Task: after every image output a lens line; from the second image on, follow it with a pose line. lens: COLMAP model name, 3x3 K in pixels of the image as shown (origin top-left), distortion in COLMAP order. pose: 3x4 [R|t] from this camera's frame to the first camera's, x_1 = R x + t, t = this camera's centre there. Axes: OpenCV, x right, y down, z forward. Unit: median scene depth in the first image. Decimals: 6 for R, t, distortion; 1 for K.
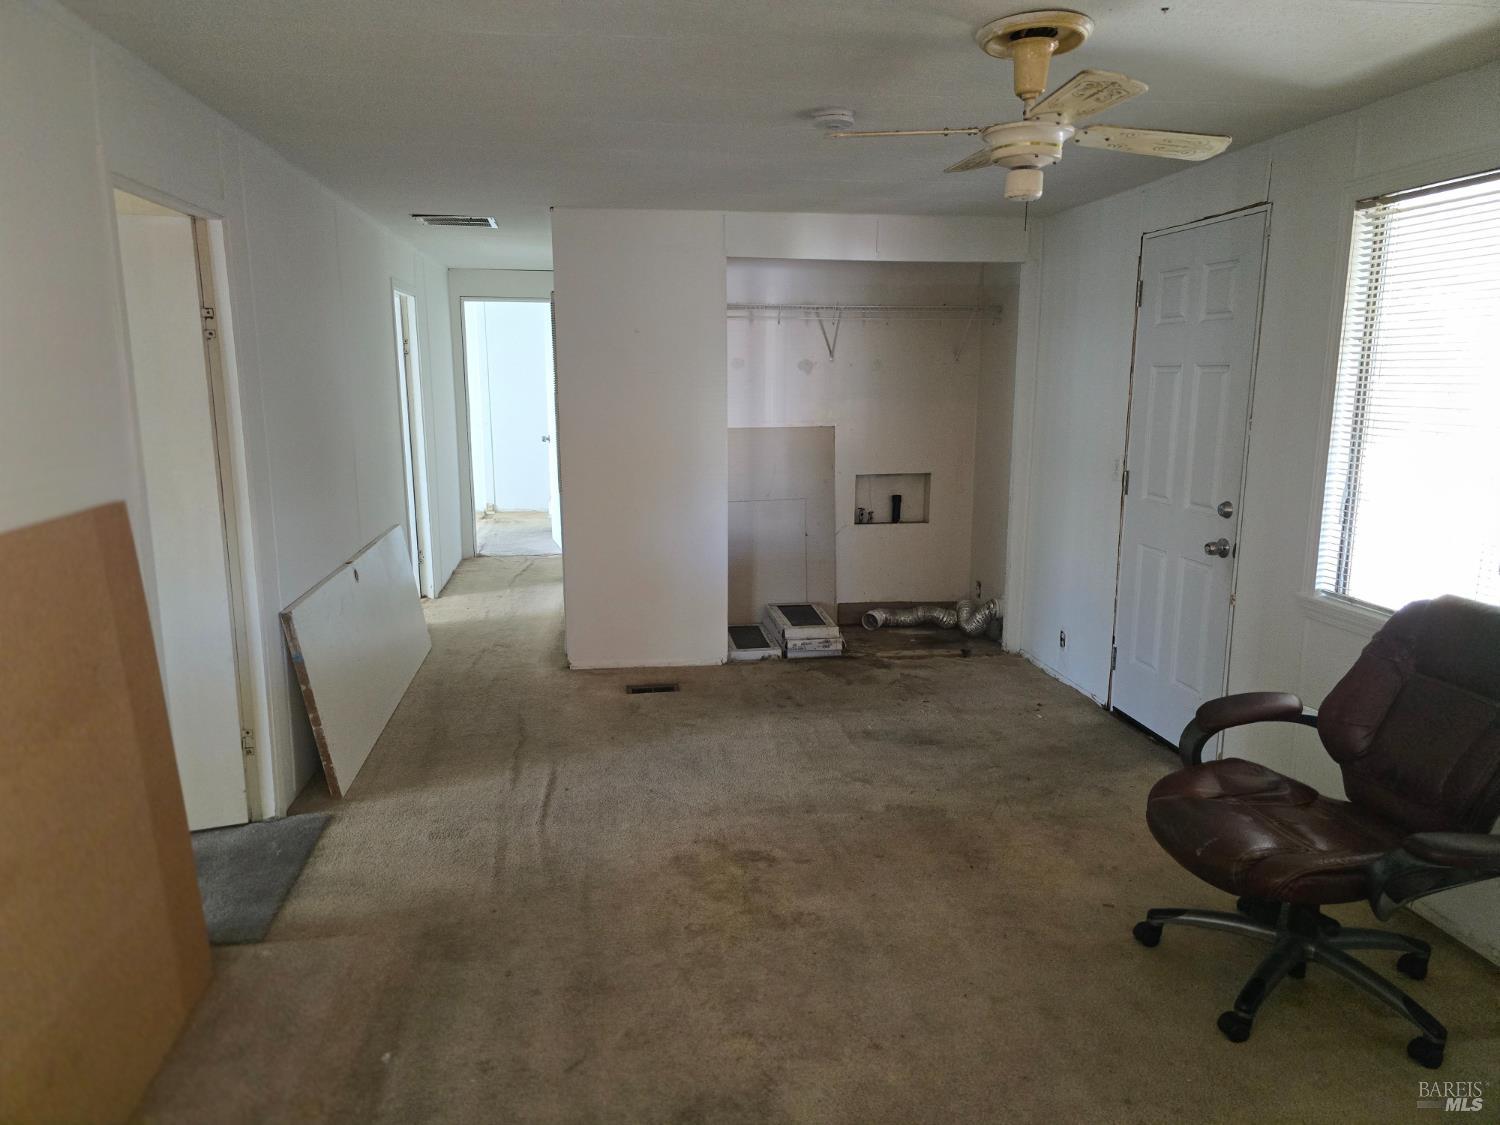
lens RADIAL K [[1003.0, 0, 741.1], [0, 1003.0, 550.4], [0, 0, 1]] dist [0.014109, -0.000591]
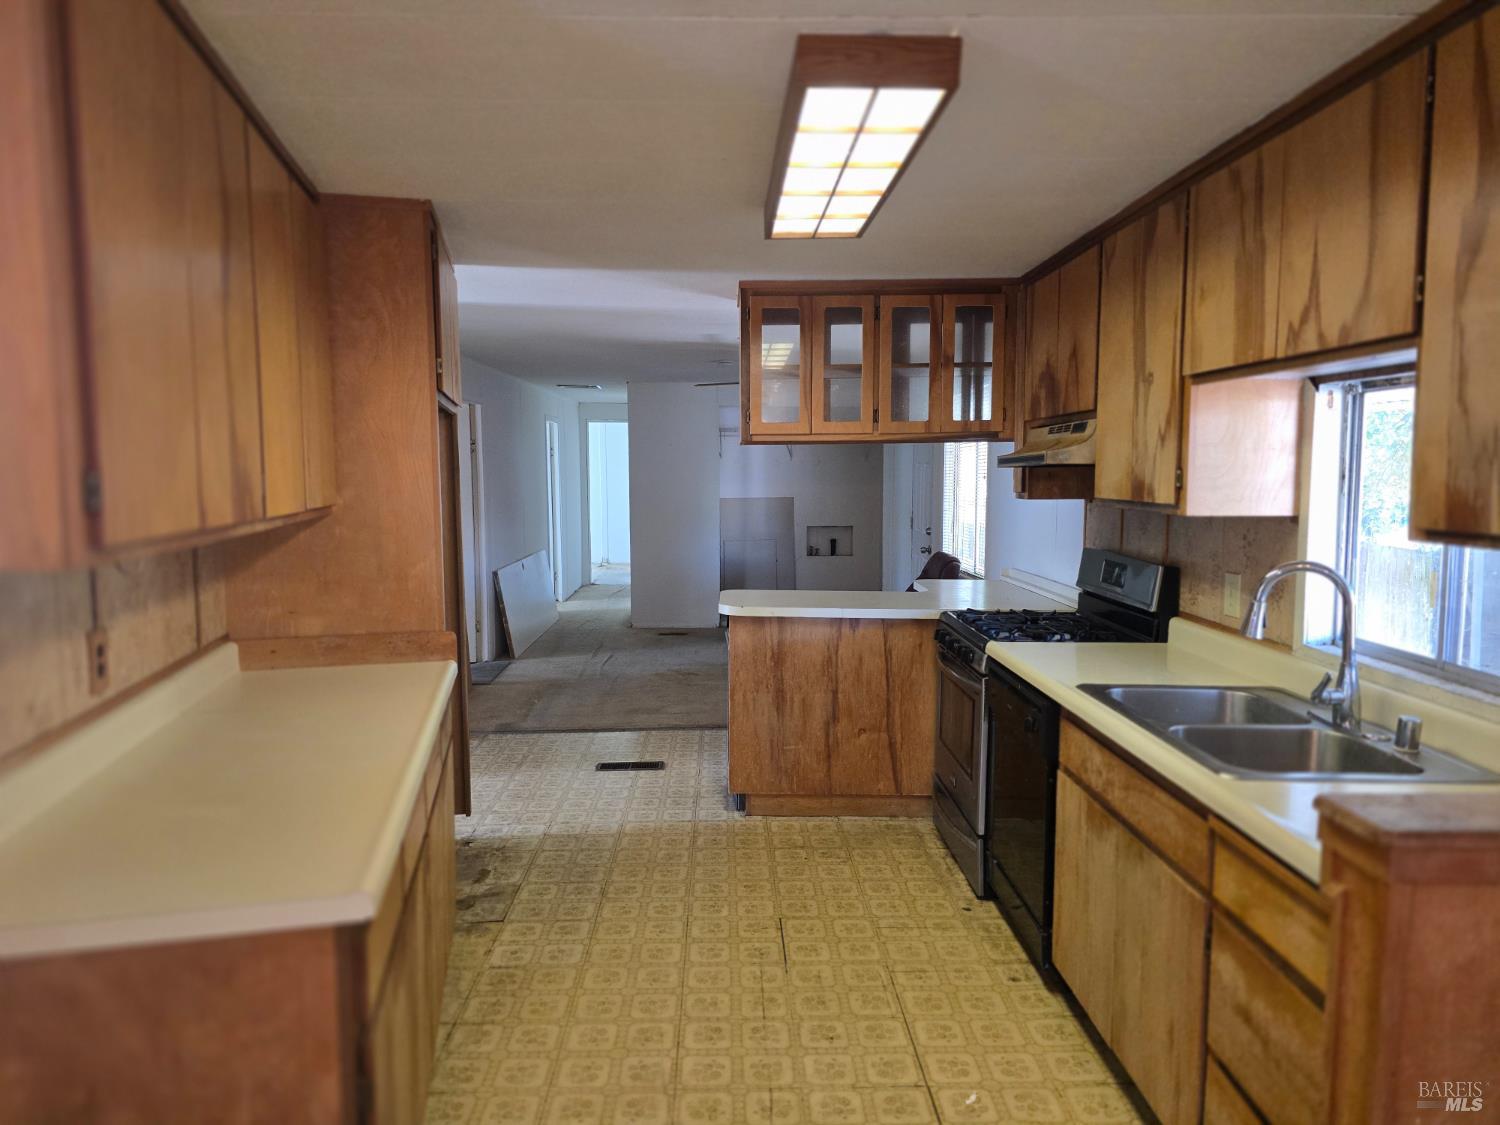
lens RADIAL K [[1005.4, 0, 734.7], [0, 1005.4, 564.5], [0, 0, 1]] dist [0.067767, -0.058549]
pose [[0.990461, 0.011785, -0.137292, 0.317117], [-0.022661, 0.996702, -0.077922, 0.172497], [0.135921, 0.080290, 0.987461, -0.947351]]
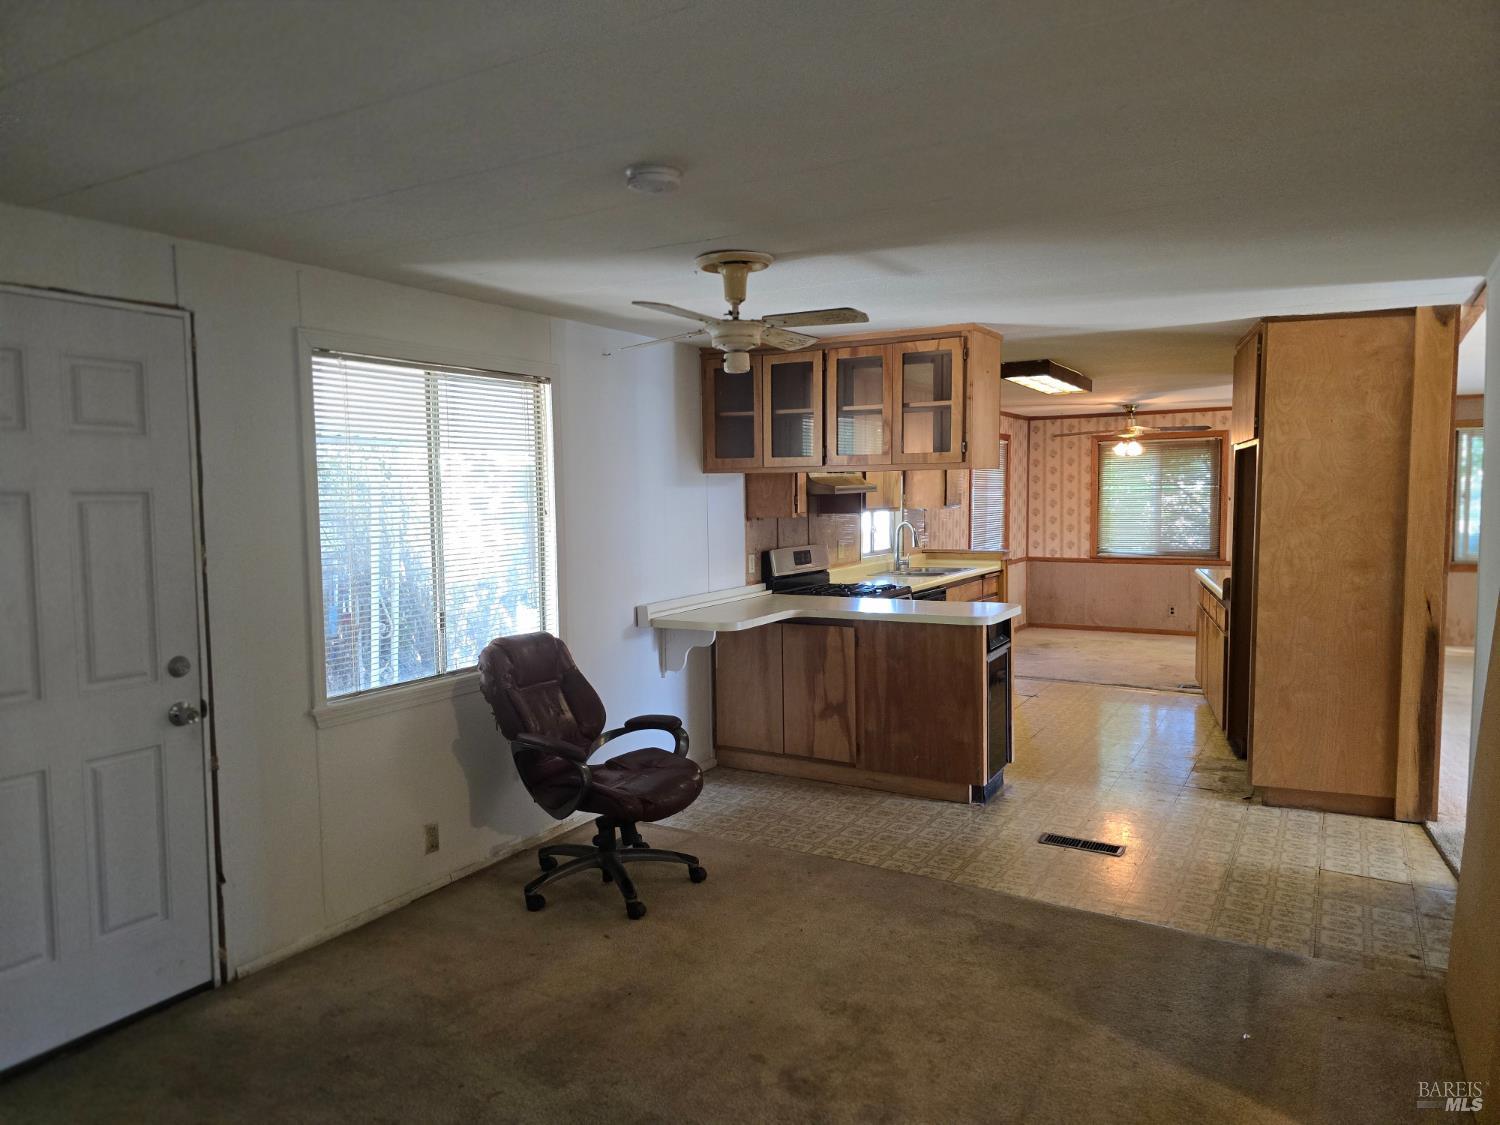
lens RADIAL K [[1006.6, 0, 729.5], [0, 1006.6, 557.2], [0, 0, 1]] dist [0.055924, -0.058016]
pose [[-0.769780, -0.033725, 0.637418, -0.342376], [0.122879, 0.972096, 0.199827, -0.210618], [-0.626370, 0.232148, -0.744156, 1.171643]]
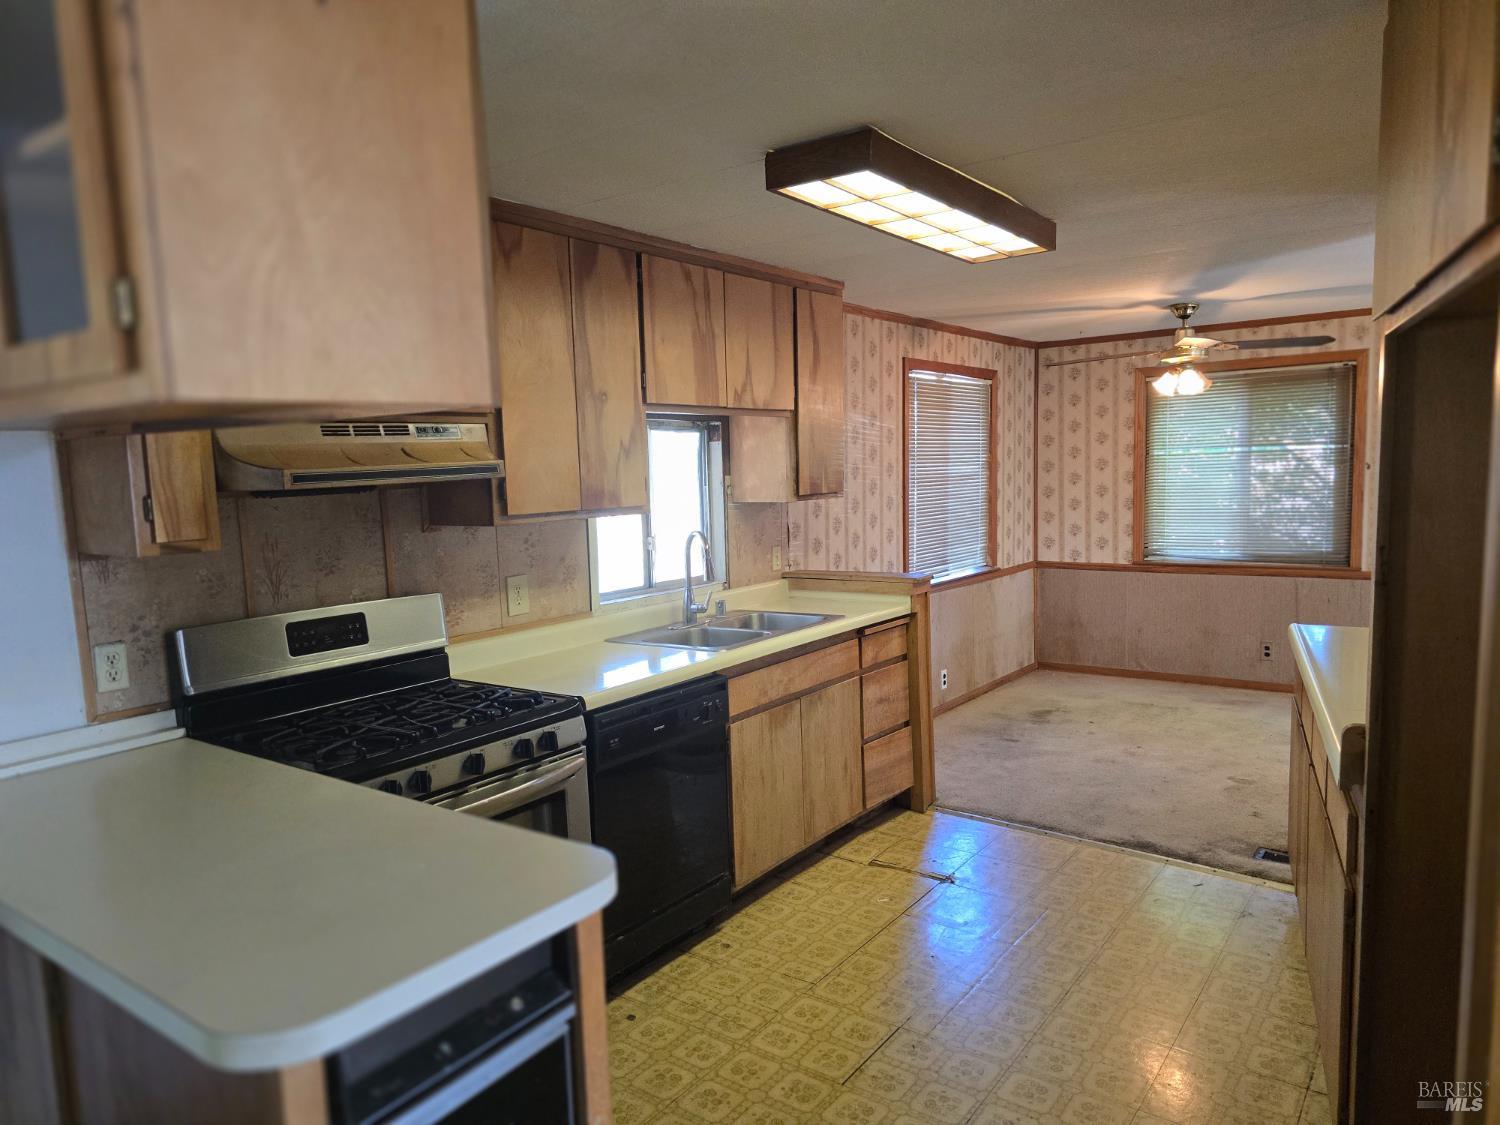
lens RADIAL K [[1005.4, 0, 734.7], [0, 1005.4, 564.5], [0, 0, 1]] dist [0.067767, -0.058549]
pose [[-0.704007, -0.050765, 0.708376, -0.114865], [0.154680, 0.962536, 0.222706, -0.045249], [-0.693144, 0.266358, -0.669780, 0.231936]]
